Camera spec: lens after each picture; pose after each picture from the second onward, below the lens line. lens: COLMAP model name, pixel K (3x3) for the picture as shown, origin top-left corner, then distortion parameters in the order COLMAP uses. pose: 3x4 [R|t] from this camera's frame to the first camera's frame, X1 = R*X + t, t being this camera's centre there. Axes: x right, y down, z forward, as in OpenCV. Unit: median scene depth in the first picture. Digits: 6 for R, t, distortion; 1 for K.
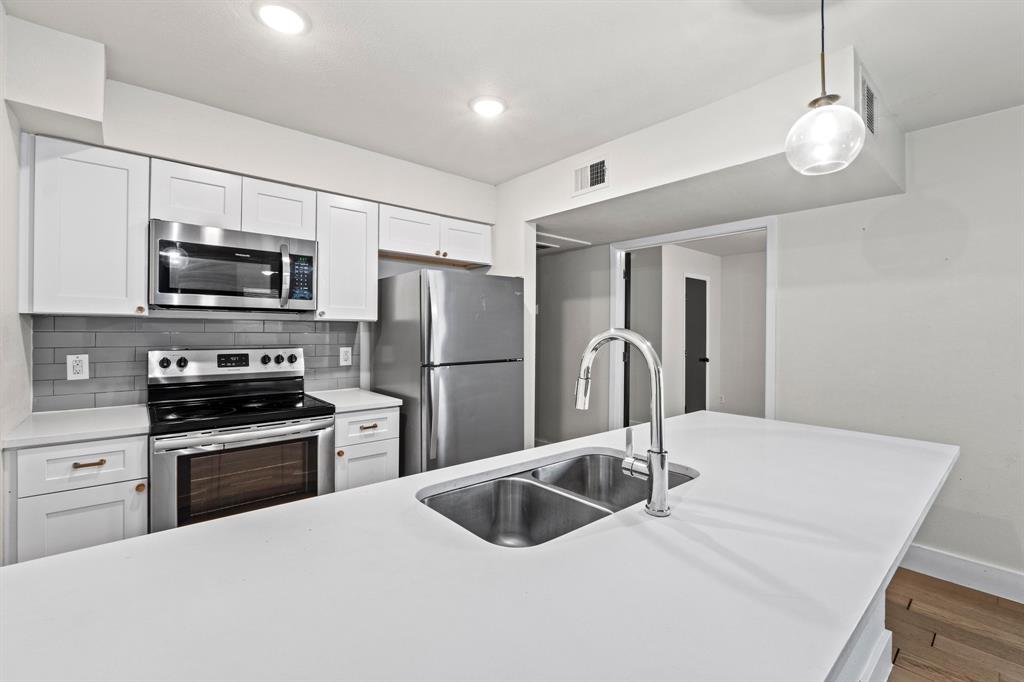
lens RADIAL K [[444.6, 0, 512.7], [0, 444.6, 331.9], [0, 0, 1]] dist [-0.005597, -0.000518]
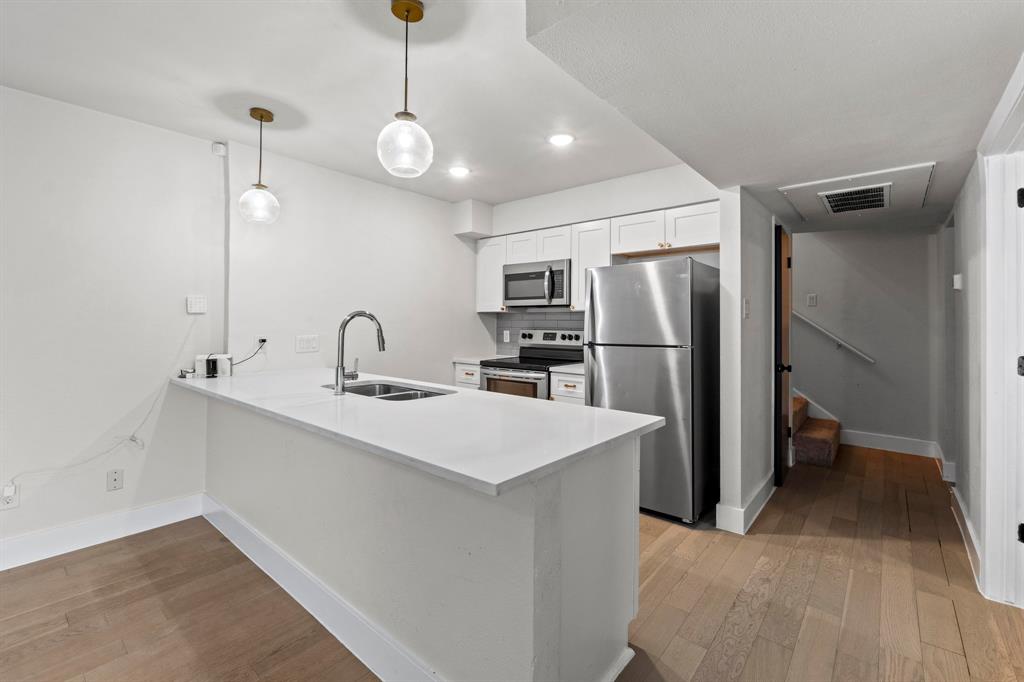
lens RADIAL K [[449.5, 0, 511.7], [0, 449.5, 317.3], [0, 0, 1]] dist [-0.000138, -0.000196]
pose [[0.148891, -0.018663, -0.988677, 1.046717], [-0.007285, 0.999774, -0.019970, 0.025813], [0.988827, 0.010176, 0.148721, 0.593221]]
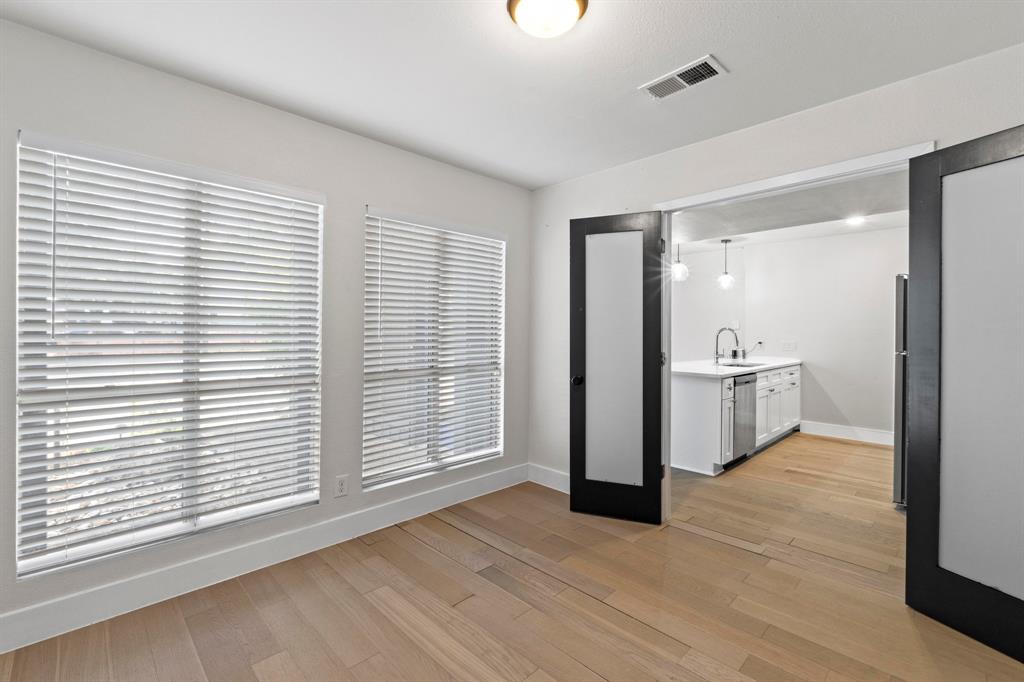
lens RADIAL K [[444.6, 0, 512.7], [0, 444.6, 331.9], [0, 0, 1]] dist [-0.005597, -0.000518]
pose [[-0.998067, -0.012797, -0.060810, 1.188146], [-0.012965, 0.999913, 0.002367, 0.023890], [0.060774, 0.003151, -0.998147, 2.371199]]
